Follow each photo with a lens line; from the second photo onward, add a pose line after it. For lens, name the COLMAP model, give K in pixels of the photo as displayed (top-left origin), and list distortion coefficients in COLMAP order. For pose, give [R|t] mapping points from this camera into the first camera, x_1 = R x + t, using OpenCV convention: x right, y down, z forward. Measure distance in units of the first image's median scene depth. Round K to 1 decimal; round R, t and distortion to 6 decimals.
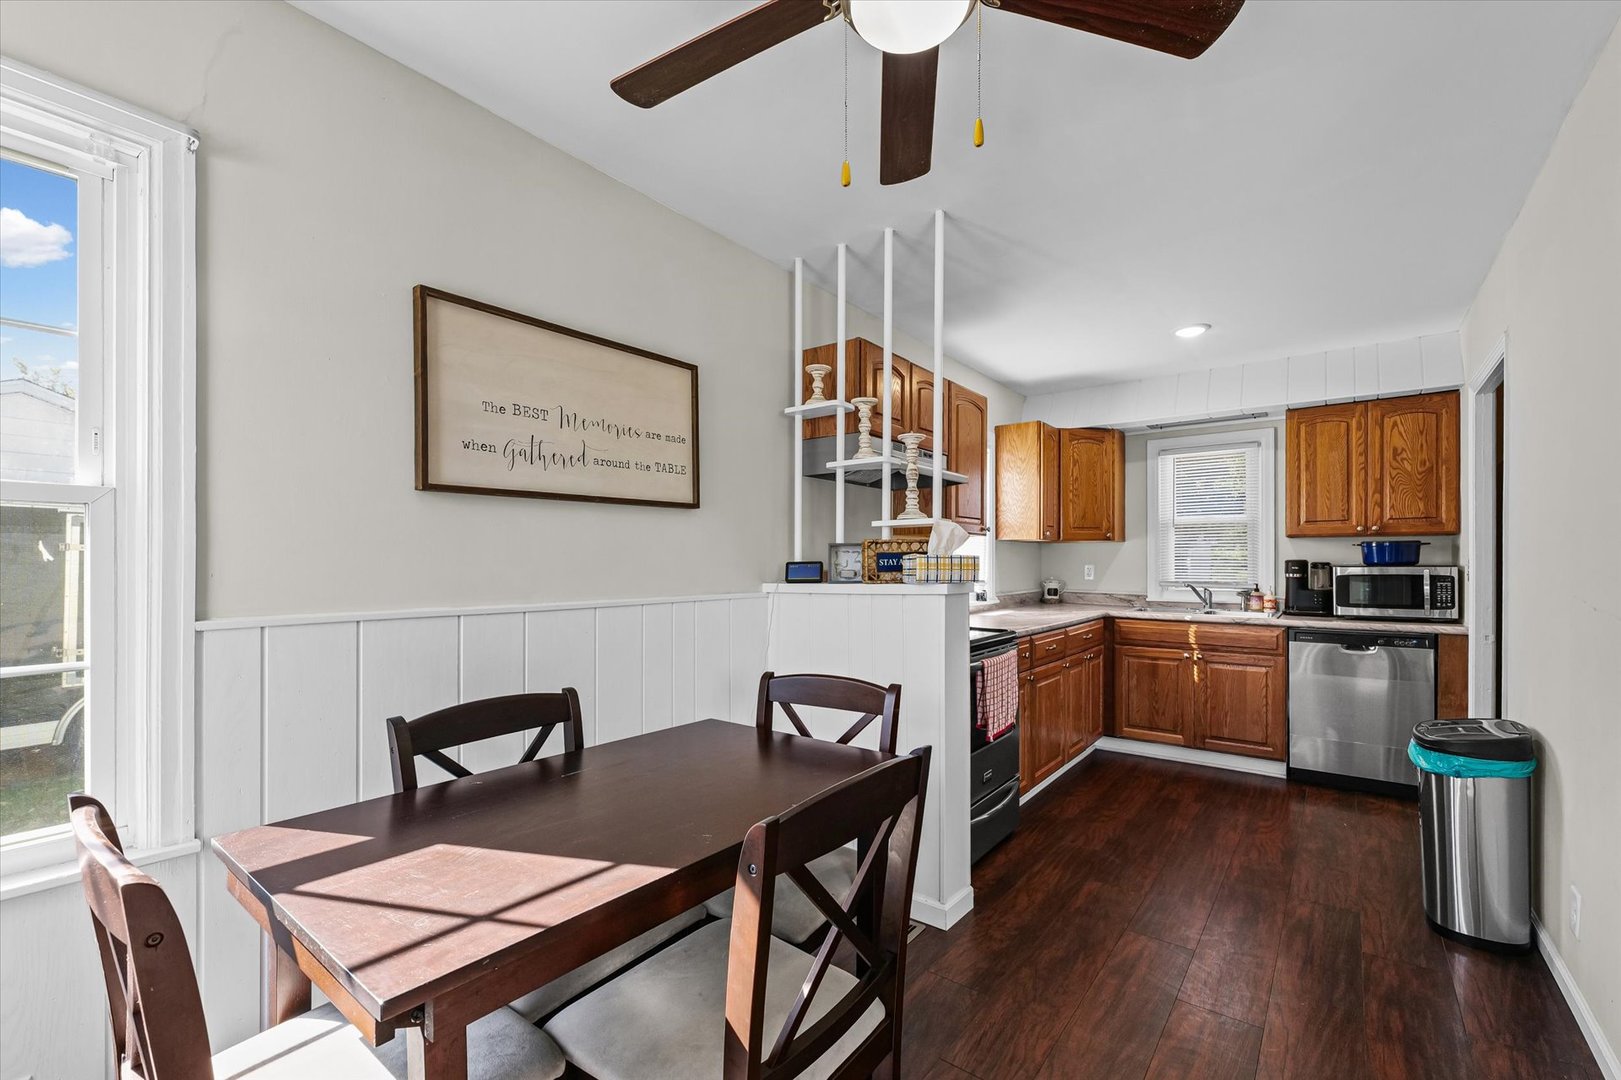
lens RADIAL K [[668.8, 0, 820.6], [0, 668.8, 560.9], [0, 0, 1]] dist [-0.002259, -0.000012]
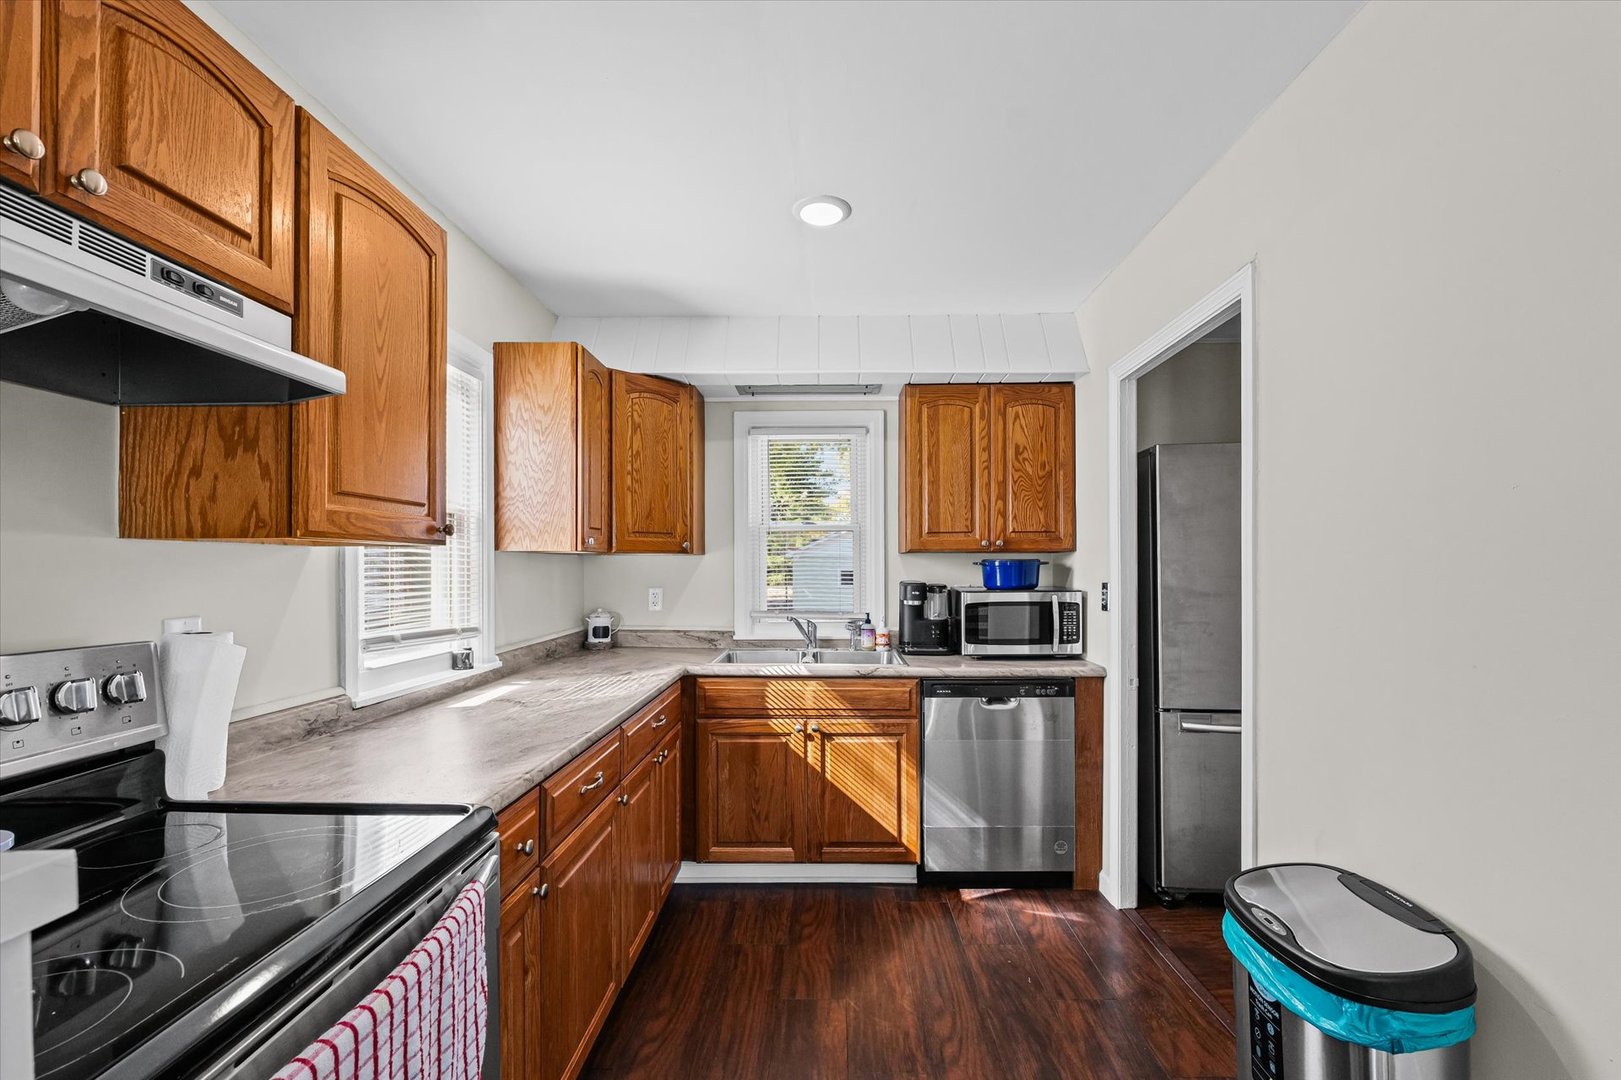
lens RADIAL K [[668.8, 0, 817.5], [0, 668.8, 564.2], [0, 0, 1]] dist [-0.002259, -0.000012]
pose [[0.803072, -0.000458, 0.595881, 0.171807], [0.002090, 0.999996, -0.002047, -0.021830], [-0.595878, 0.002889, 0.803070, 0.470468]]
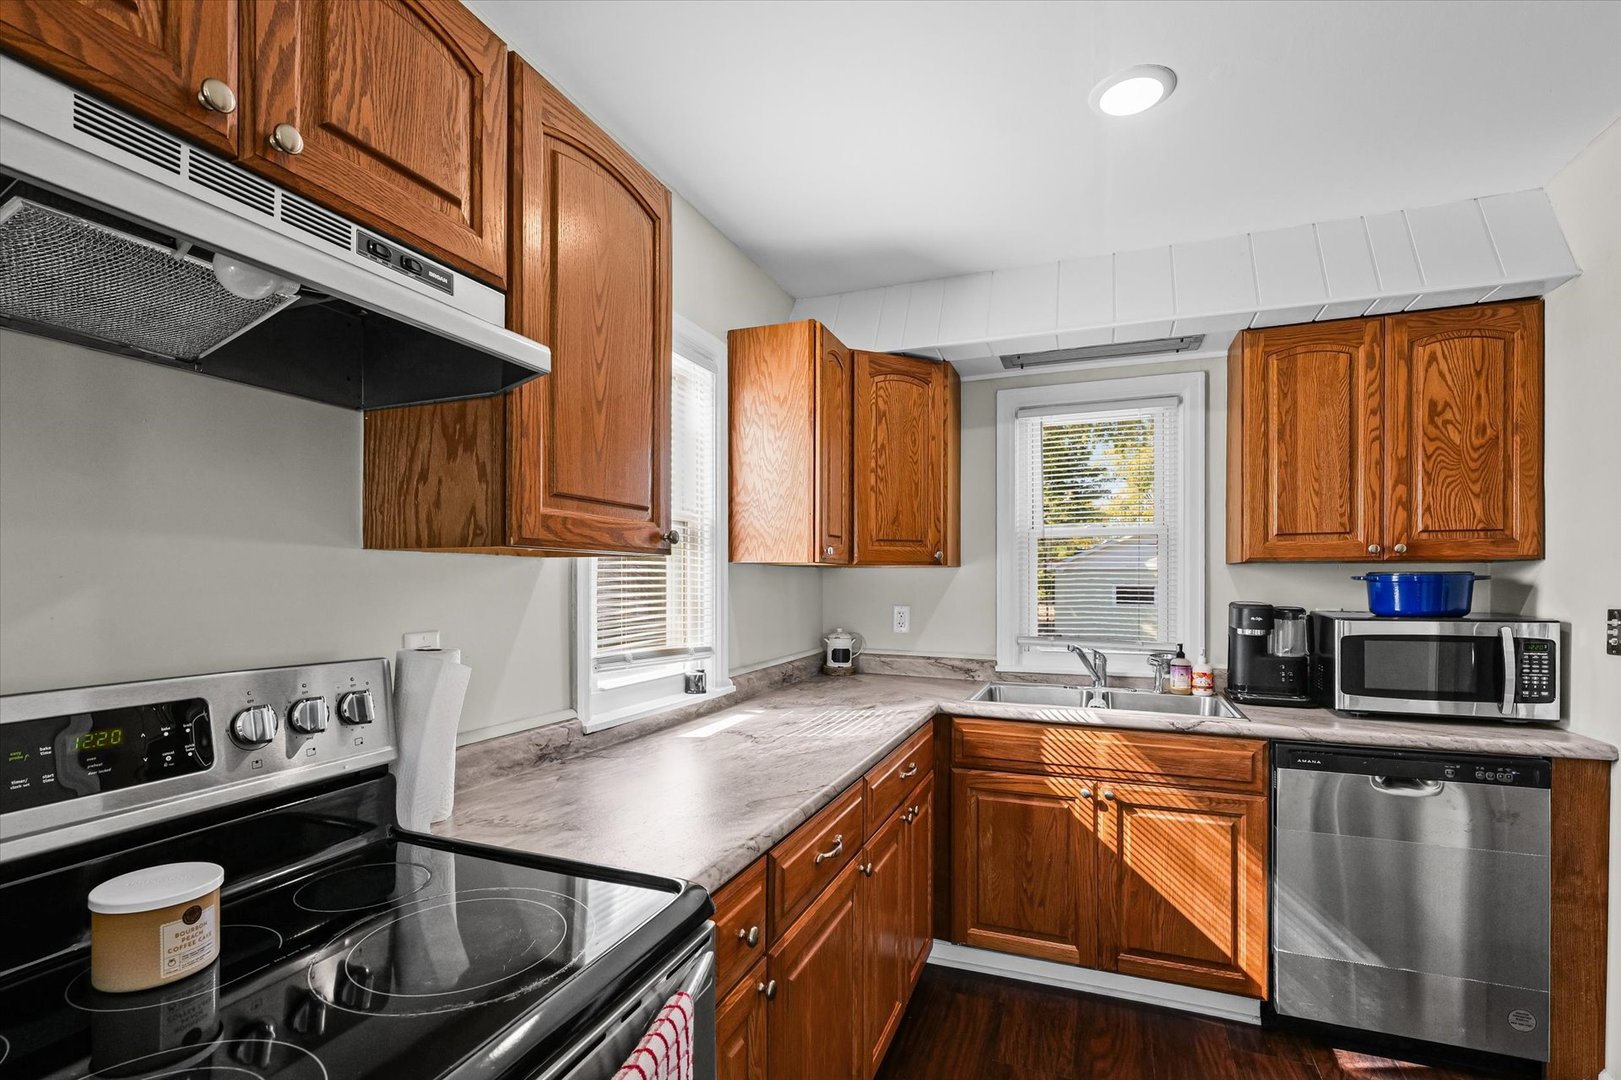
lens RADIAL K [[737.2, 0, 809.2], [0, 737.2, 582.7], [0, 0, 1]] dist [-0.000152, -0.000126]
pose [[0.960574, 0.000242, 0.278023, 0.195155], [-0.001257, 0.999993, 0.003474, -0.021581], [-0.278020, -0.003686, 0.960568, 0.539113]]
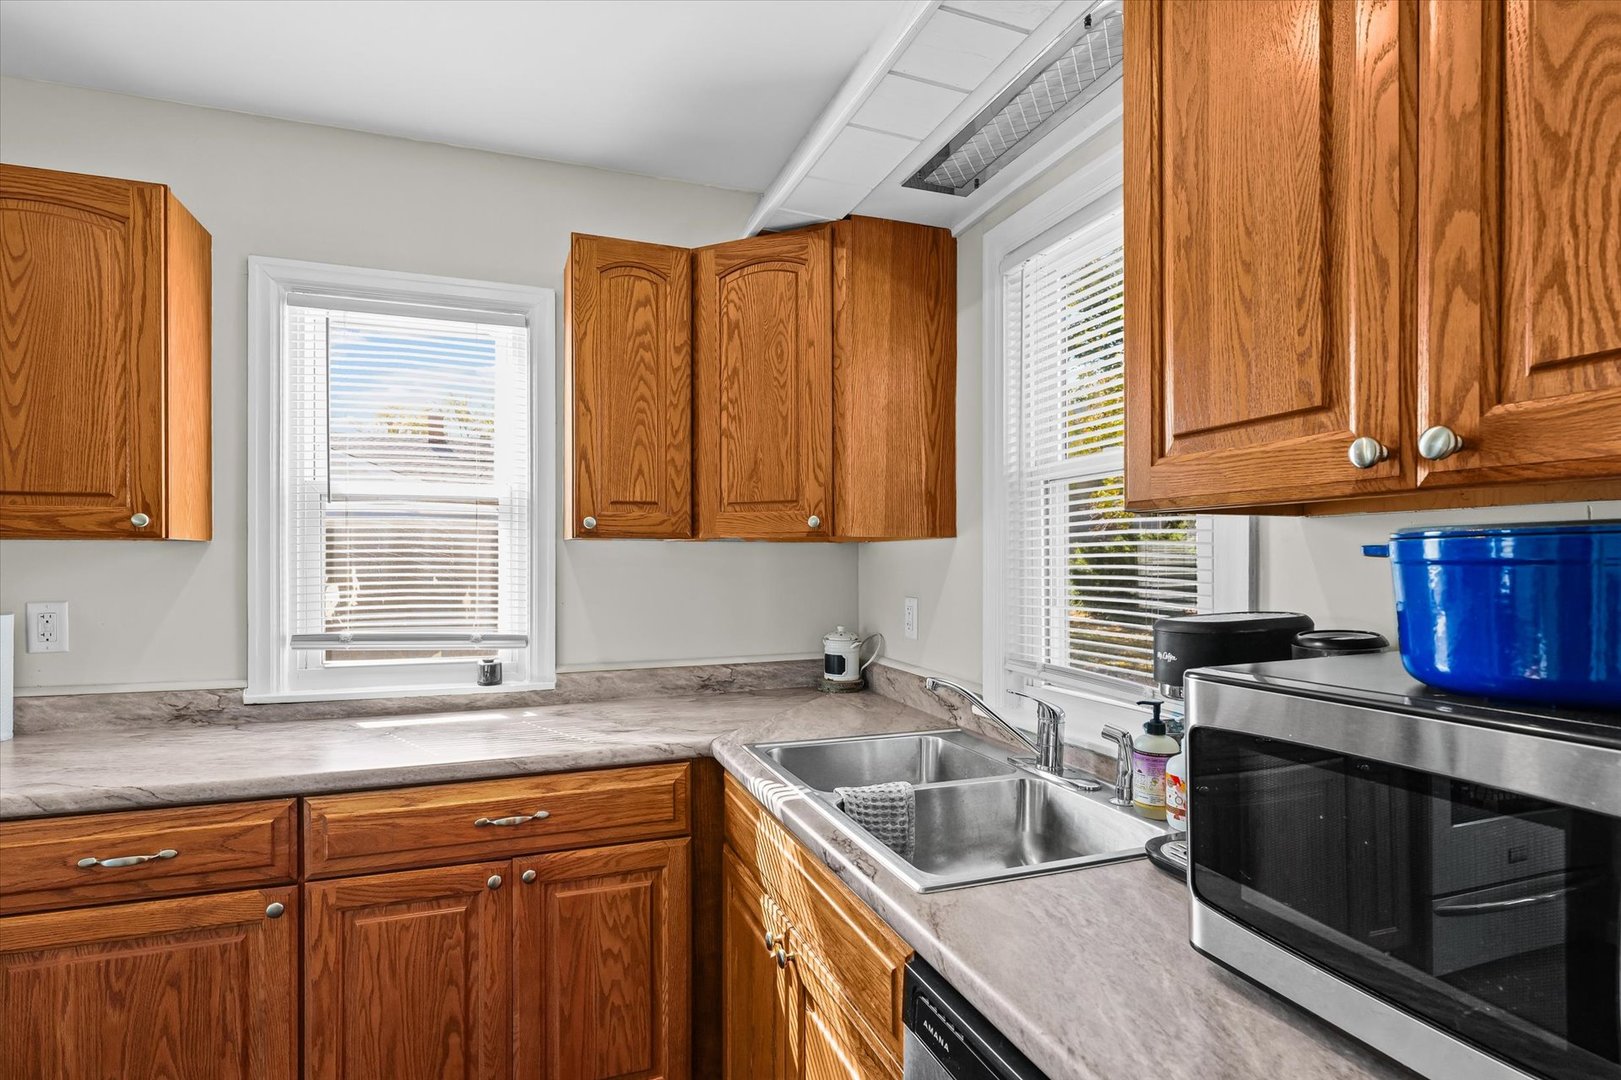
lens RADIAL K [[829.1, 0, 810.4], [0, 829.1, 564.3], [0, 0, 1]] dist [0.001485, -0.000093]
pose [[0.849016, 0.001595, -0.528364, 0.783644], [0.002336, 0.999974, 0.006773, -0.022223], [0.528361, -0.006985, 0.848991, 0.739908]]
